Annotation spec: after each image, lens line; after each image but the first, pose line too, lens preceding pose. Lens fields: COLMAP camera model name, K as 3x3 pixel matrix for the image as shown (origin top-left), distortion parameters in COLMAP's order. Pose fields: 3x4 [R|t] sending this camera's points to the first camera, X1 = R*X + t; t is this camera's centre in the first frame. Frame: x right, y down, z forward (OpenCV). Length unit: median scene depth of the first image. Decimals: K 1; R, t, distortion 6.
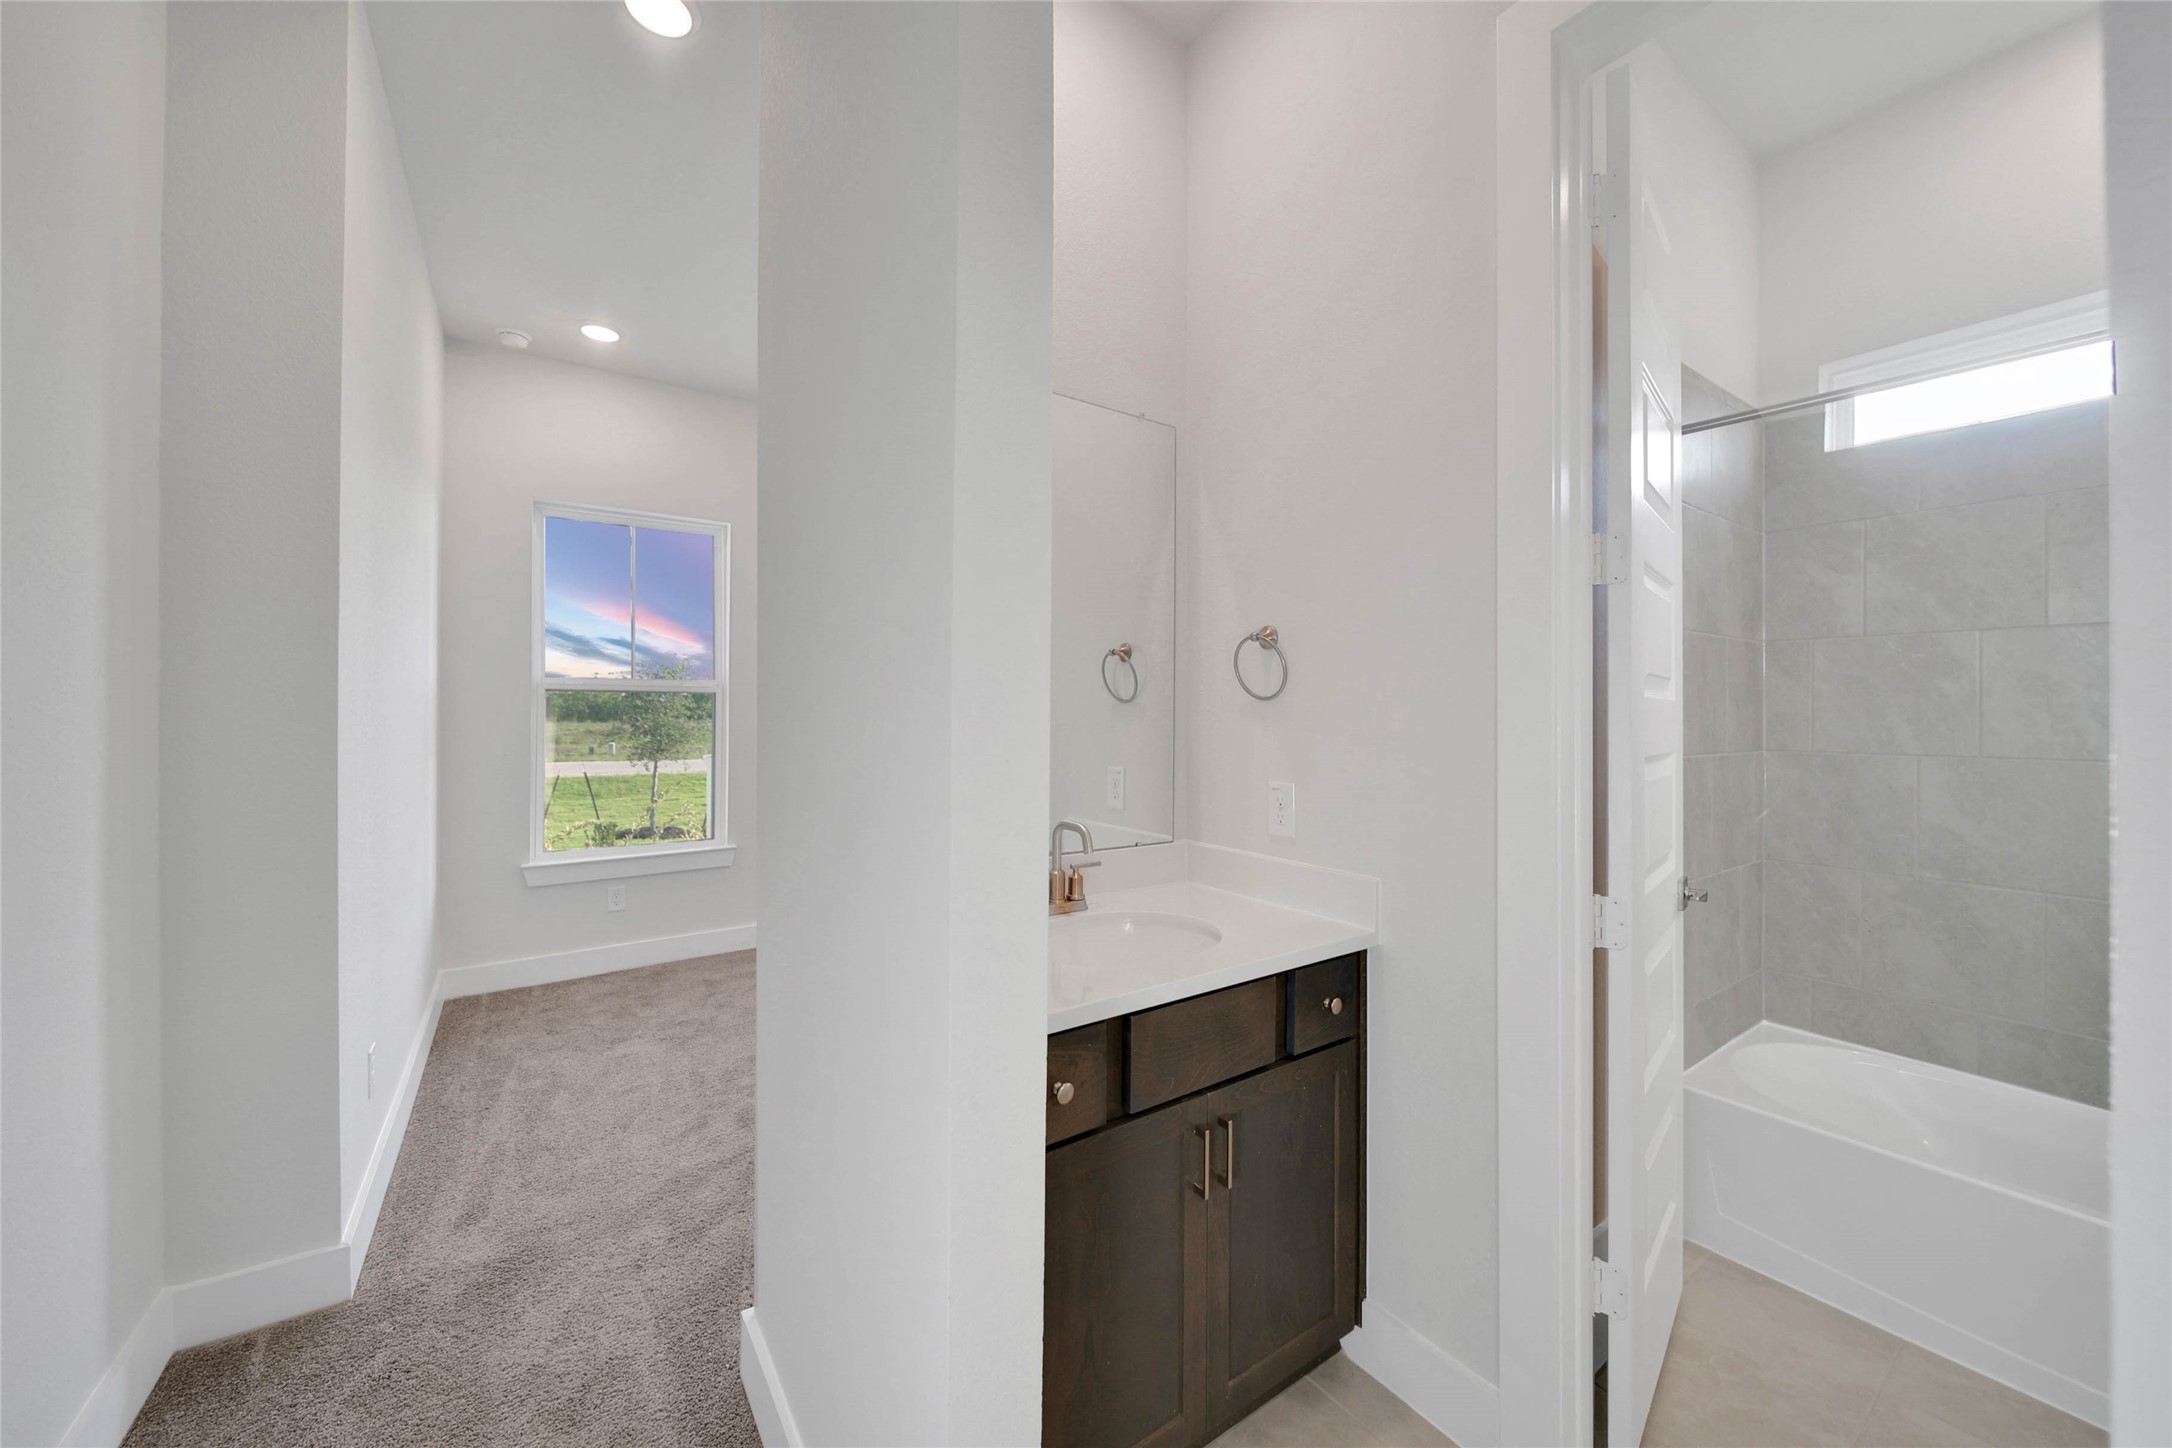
lens RADIAL K [[780.0, 0, 1084.2], [0, 780.0, 711.8], [0, 0, 1]] dist [-0.003989, -0.000209]
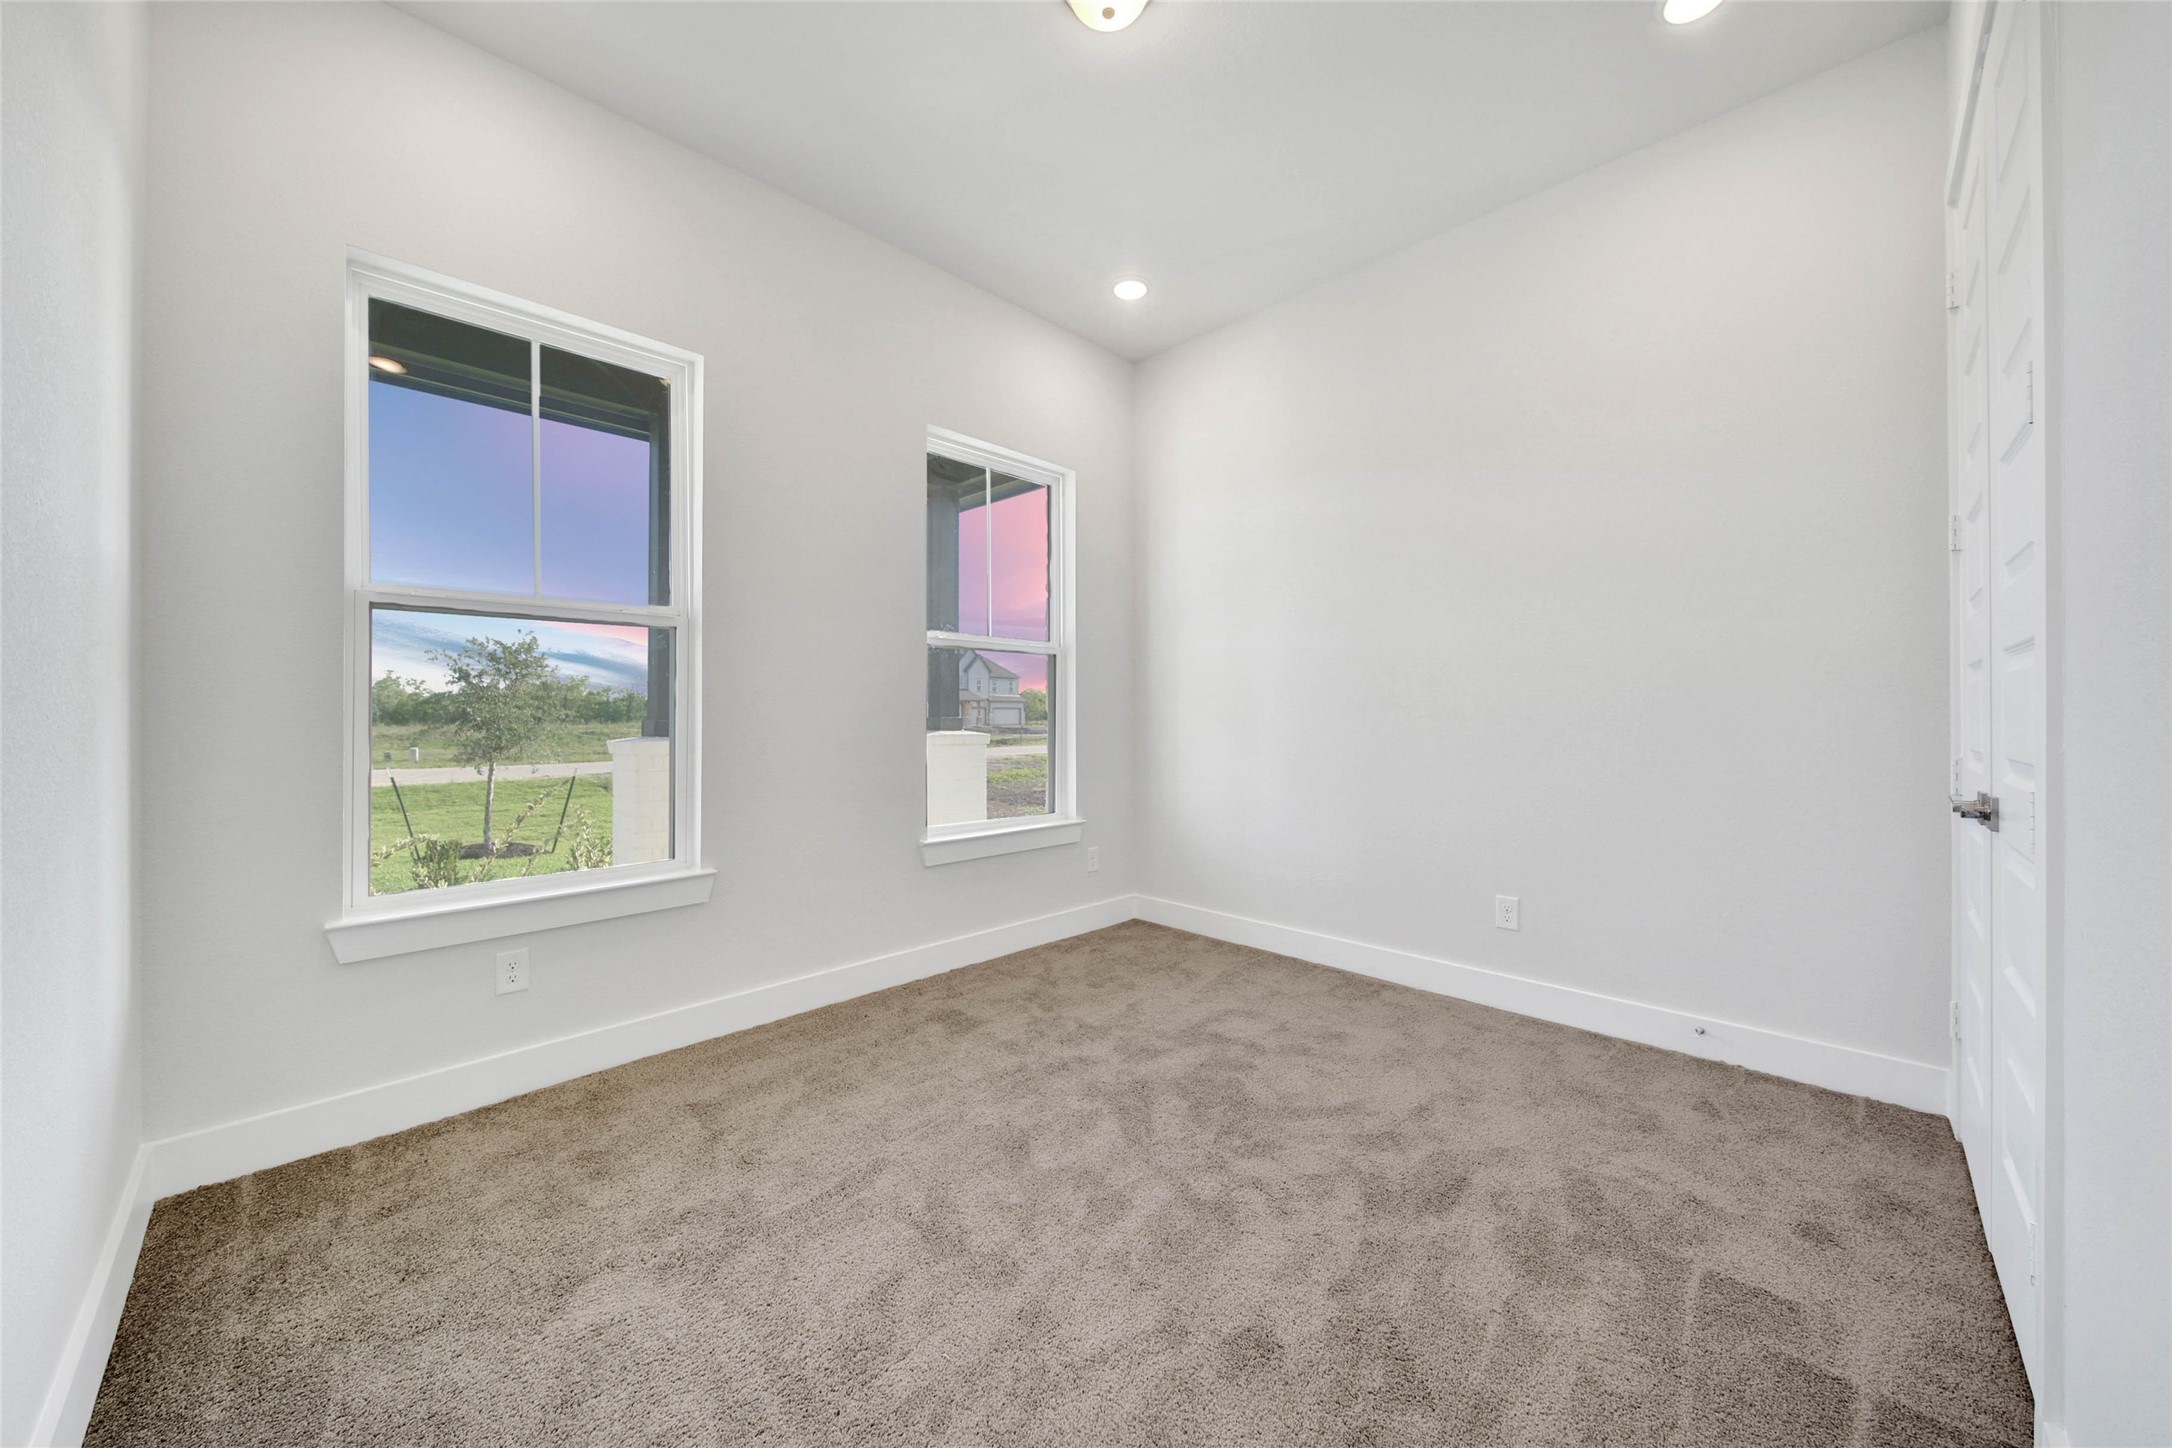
lens RADIAL K [[770.6, 0, 1086.5], [0, 770.6, 711.4], [0, 0, 1]] dist [-0.000652, -0.000241]
pose [[0.984379, -0.006029, 0.175961, -0.303792], [0.006177, 0.999981, -0.000293, 0.052593], [-0.175955, 0.001375, 0.984397, 0.390004]]
